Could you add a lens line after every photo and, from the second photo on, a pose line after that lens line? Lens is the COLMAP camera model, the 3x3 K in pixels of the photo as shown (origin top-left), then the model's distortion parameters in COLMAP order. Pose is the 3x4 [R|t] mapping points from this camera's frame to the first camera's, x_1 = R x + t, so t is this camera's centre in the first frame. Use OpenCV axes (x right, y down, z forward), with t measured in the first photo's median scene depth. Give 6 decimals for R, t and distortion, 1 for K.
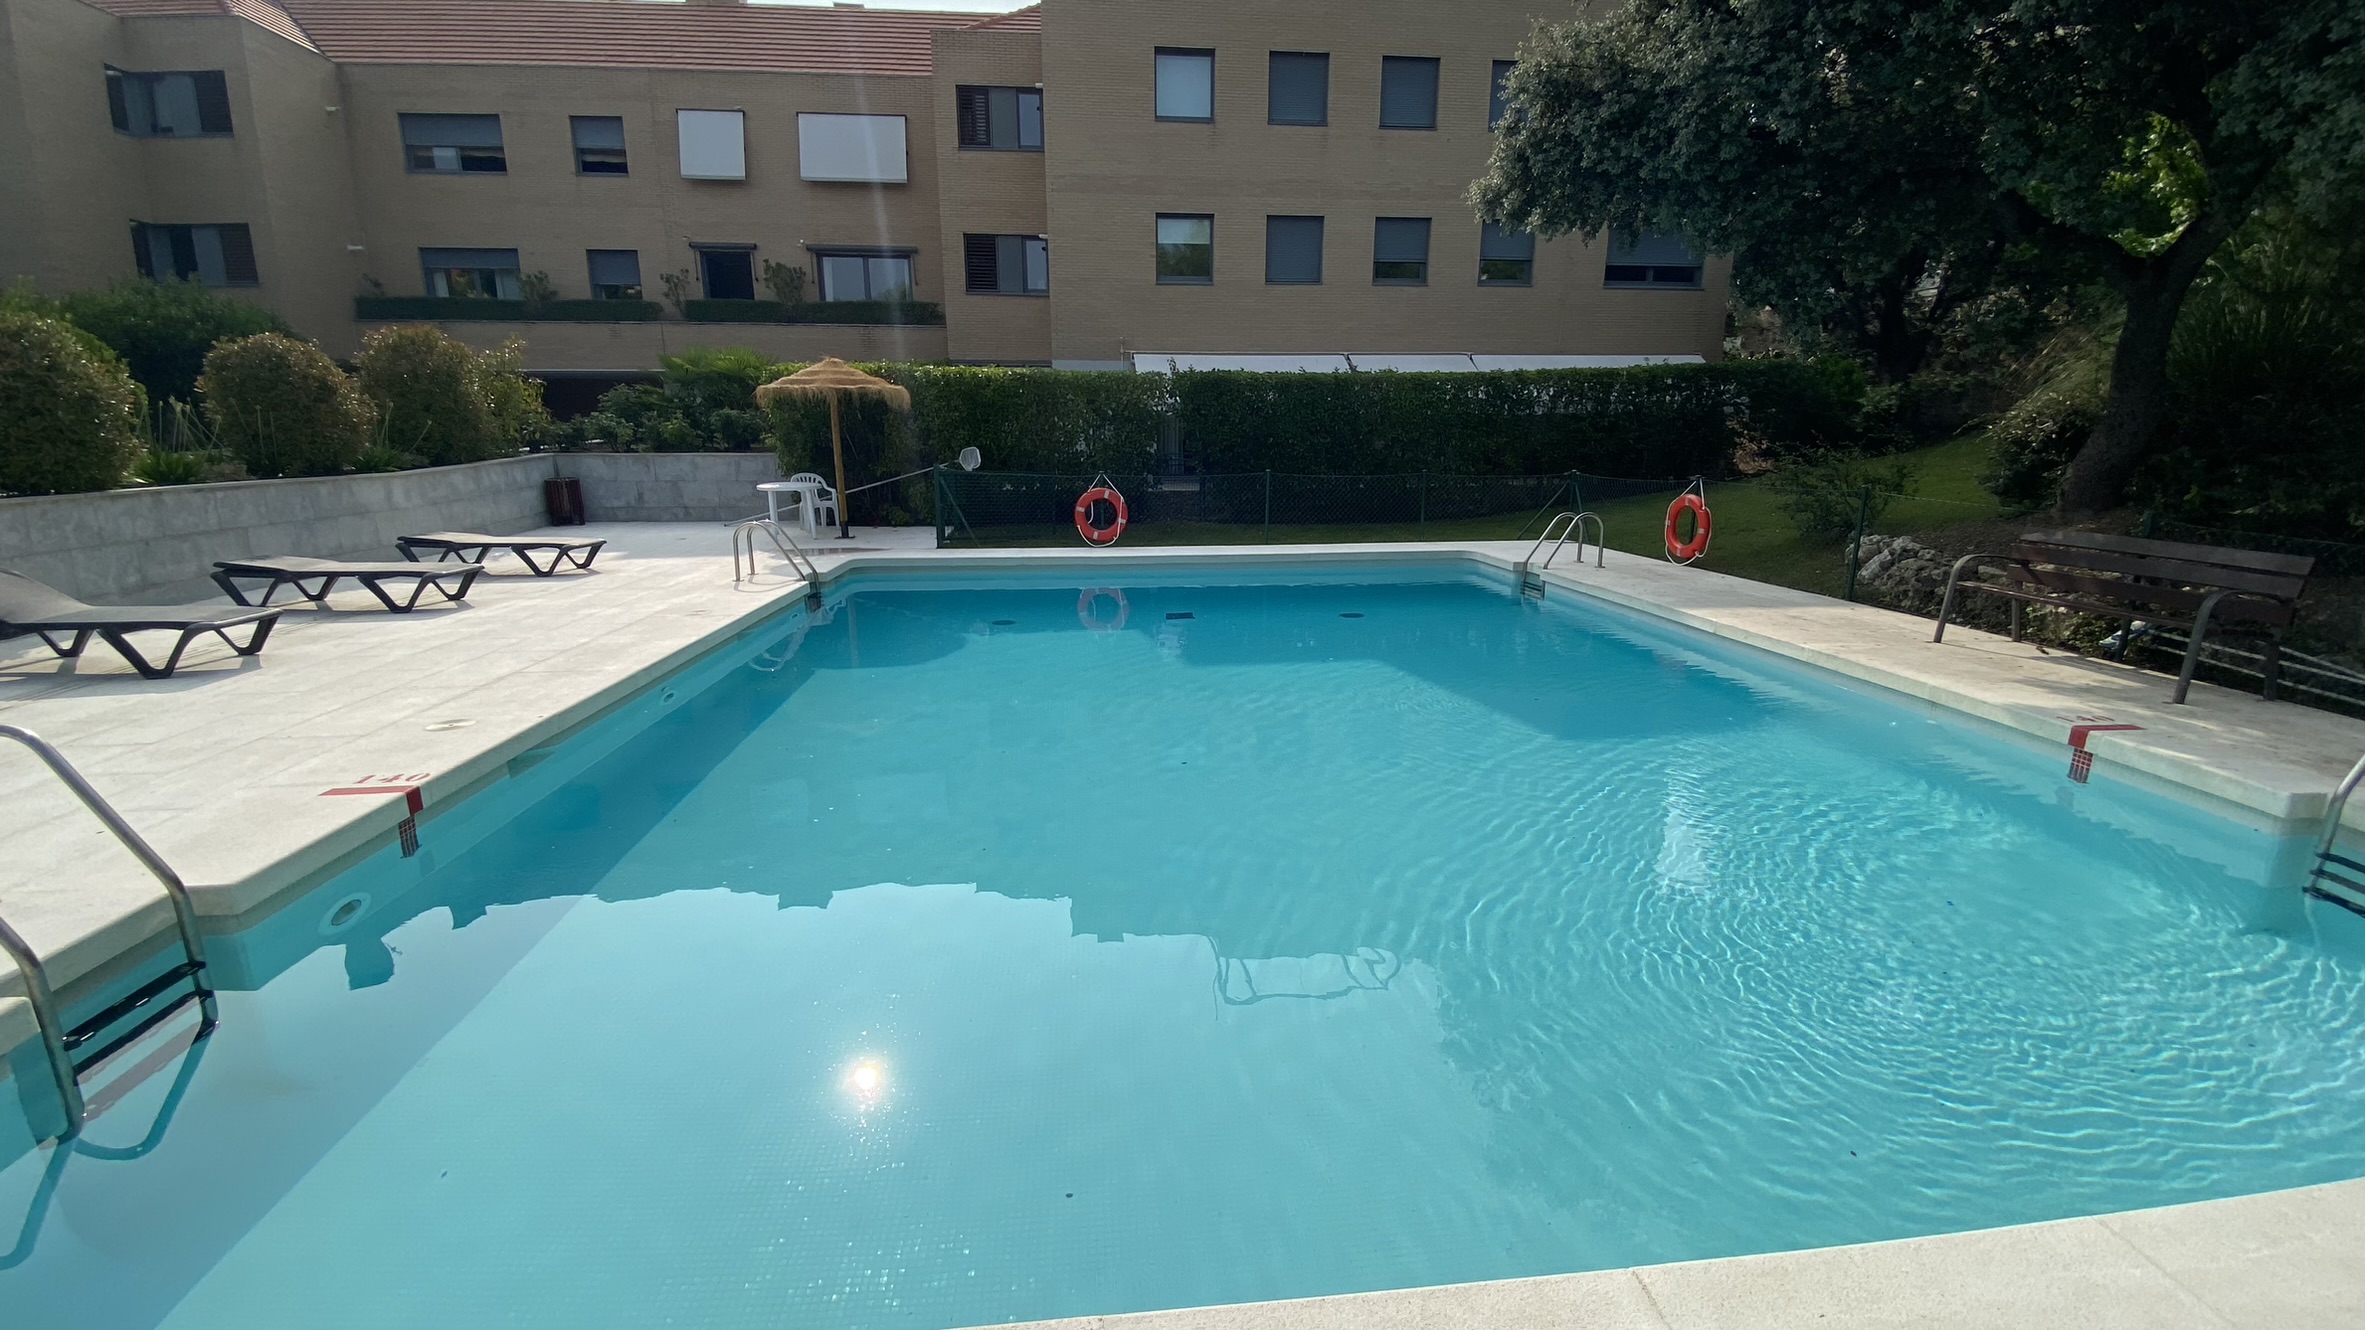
lens RADIAL K [[961.8, 0, 1180.3], [0, 961.8, 664.0], [0, 0, 1]] dist [0.004042, -0.004274]
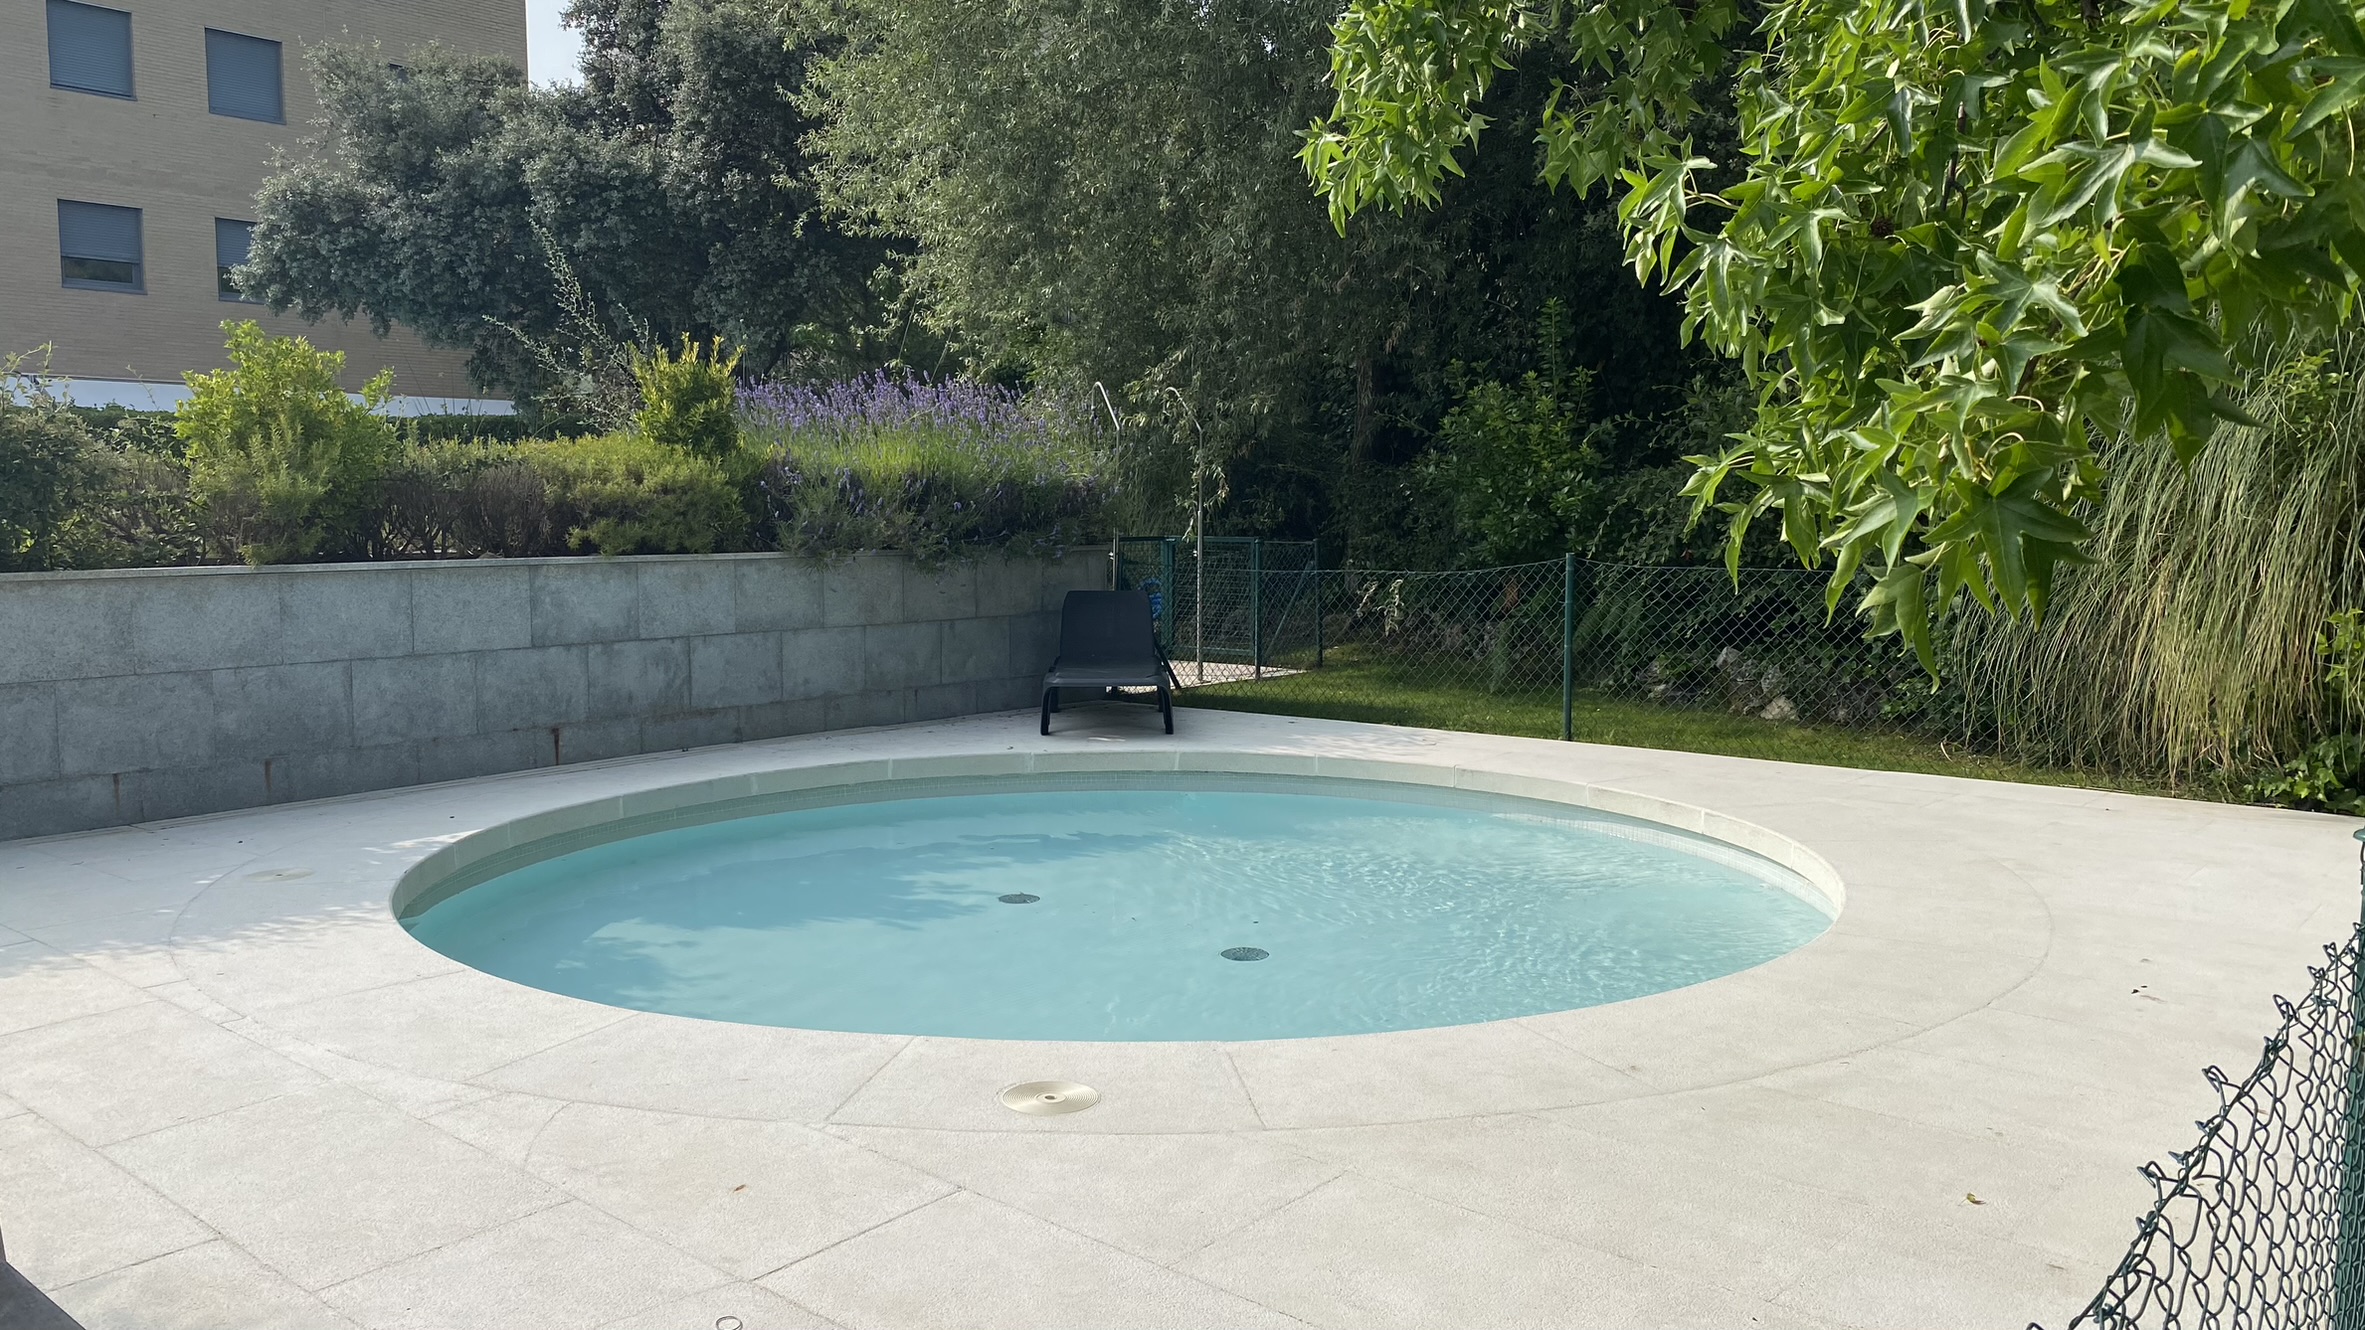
lens RADIAL K [[1764.1, 0, 1181.7], [0, 1764.1, 666.6], [0, 0, 1]] dist [-0.003788, -0.002204]
pose [[0.699524, -0.067984, 0.711368, -0.484512], [0.163490, 0.984288, -0.066701, 0.323633], [-0.695656, 0.162960, 0.699647, -1.318224]]
